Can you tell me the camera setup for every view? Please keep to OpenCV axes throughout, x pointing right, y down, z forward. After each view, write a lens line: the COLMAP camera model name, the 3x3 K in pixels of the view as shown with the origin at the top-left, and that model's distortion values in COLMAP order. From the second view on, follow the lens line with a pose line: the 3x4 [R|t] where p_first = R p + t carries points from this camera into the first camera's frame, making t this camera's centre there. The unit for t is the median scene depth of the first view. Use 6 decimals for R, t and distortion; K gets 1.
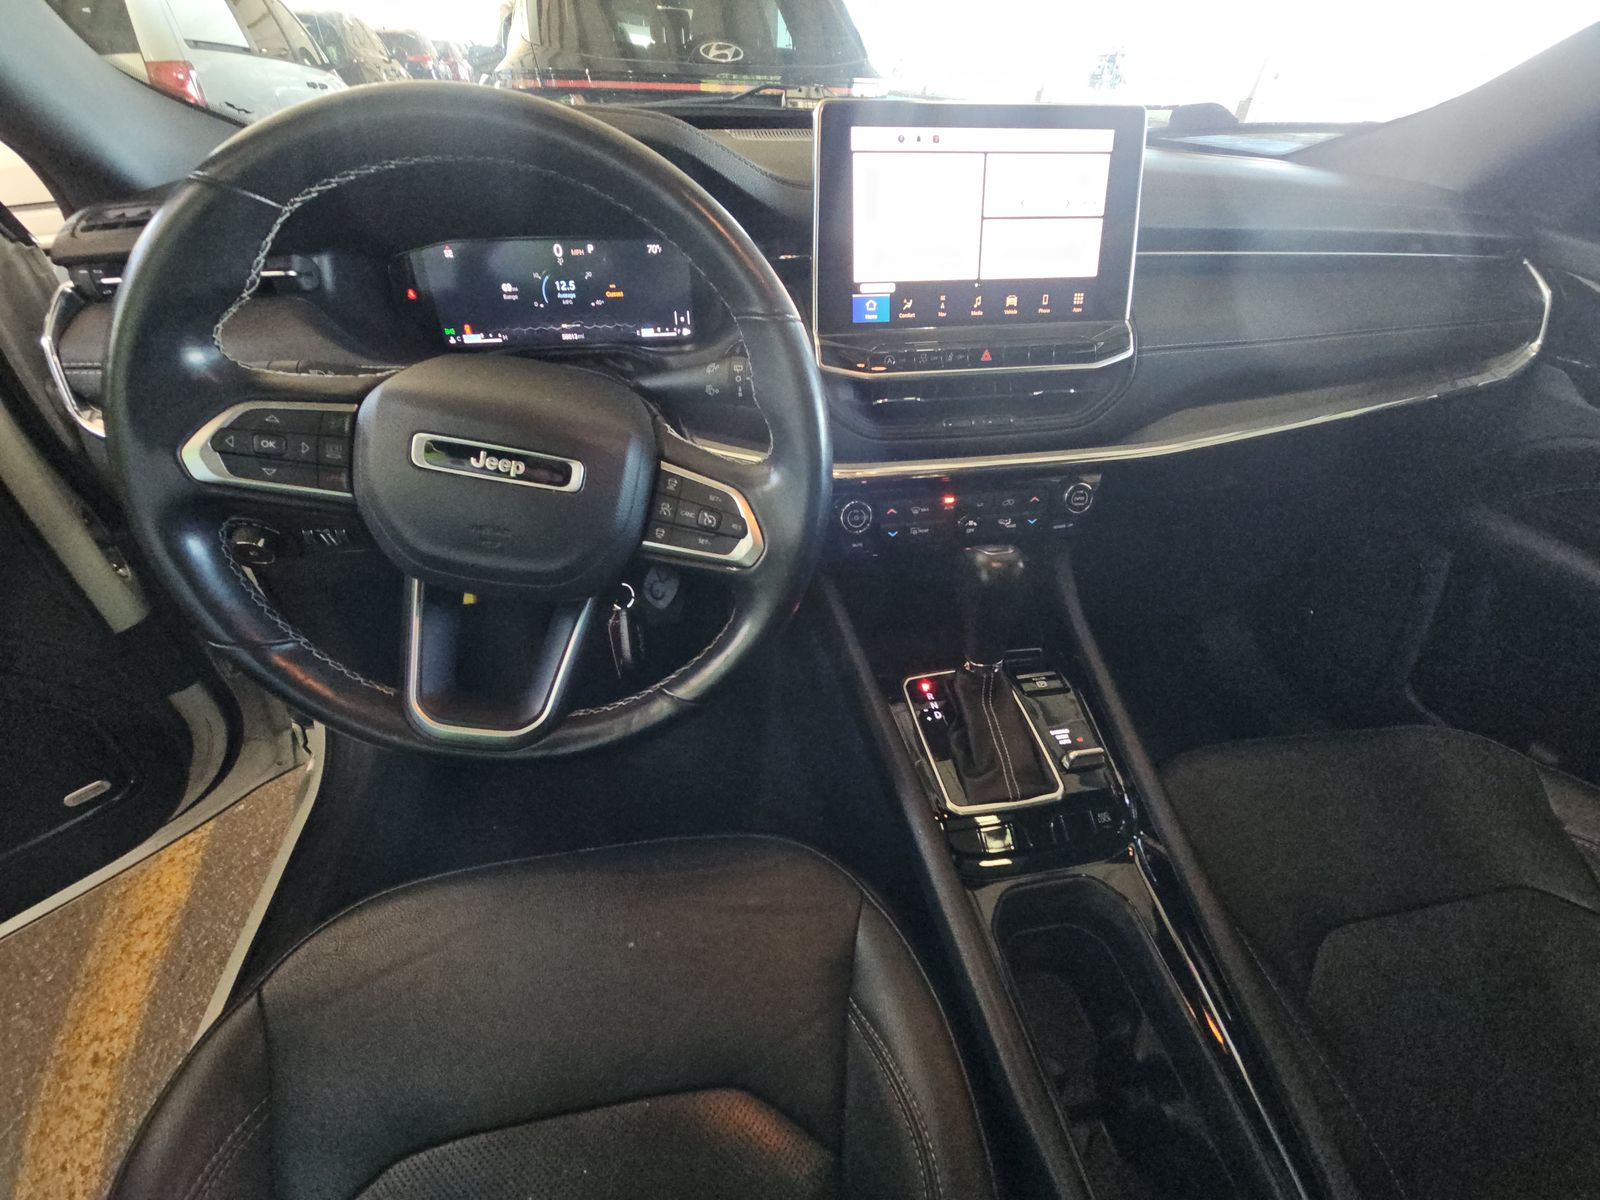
lens RADIAL K [[660.8, 0, 802.9], [0, 660.8, 580.9], [0, 0, 1]] dist [0.010198, -0.009984]
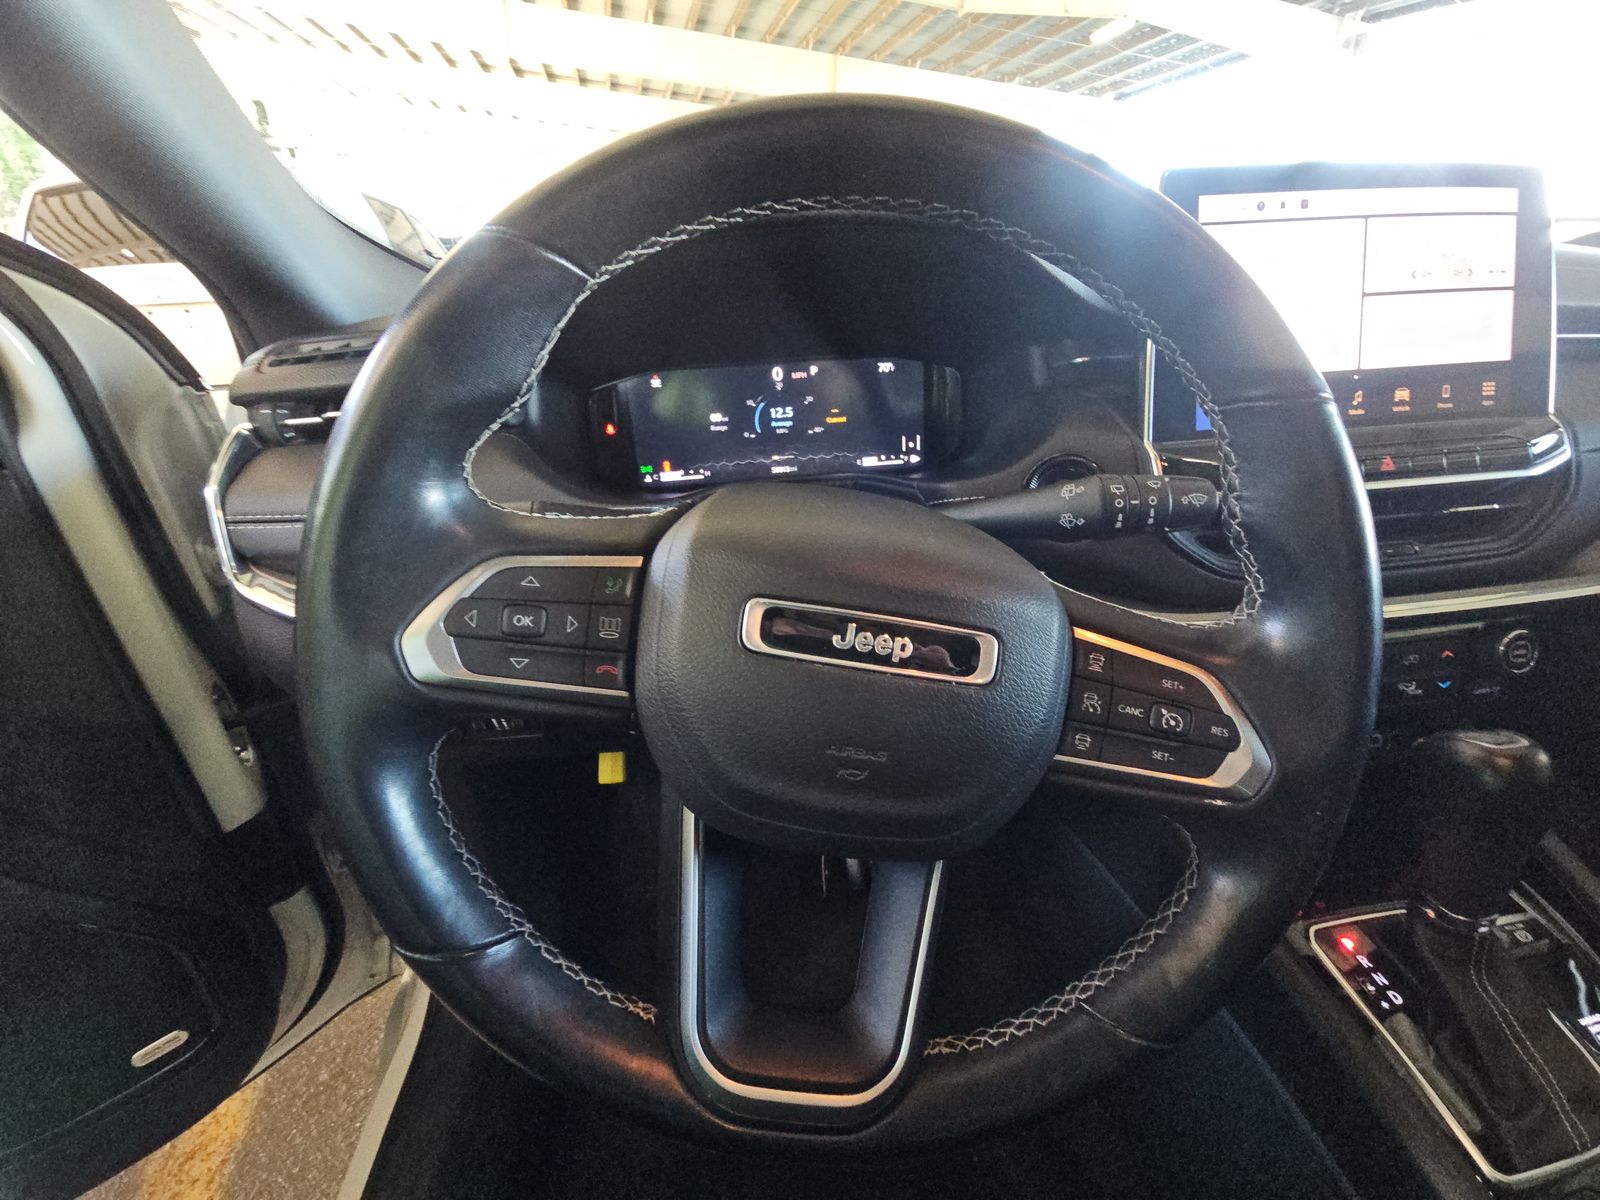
lens RADIAL K [[660.8, 0, 802.9], [0, 660.8, 580.9], [0, 0, 1]] dist [0.010198, -0.009984]
pose [[0.996111, -0.028759, -0.083287, -0.339988], [0.011534, 0.979658, -0.200341, -0.079283], [0.087354, 0.198601, 0.976180, 0.272143]]
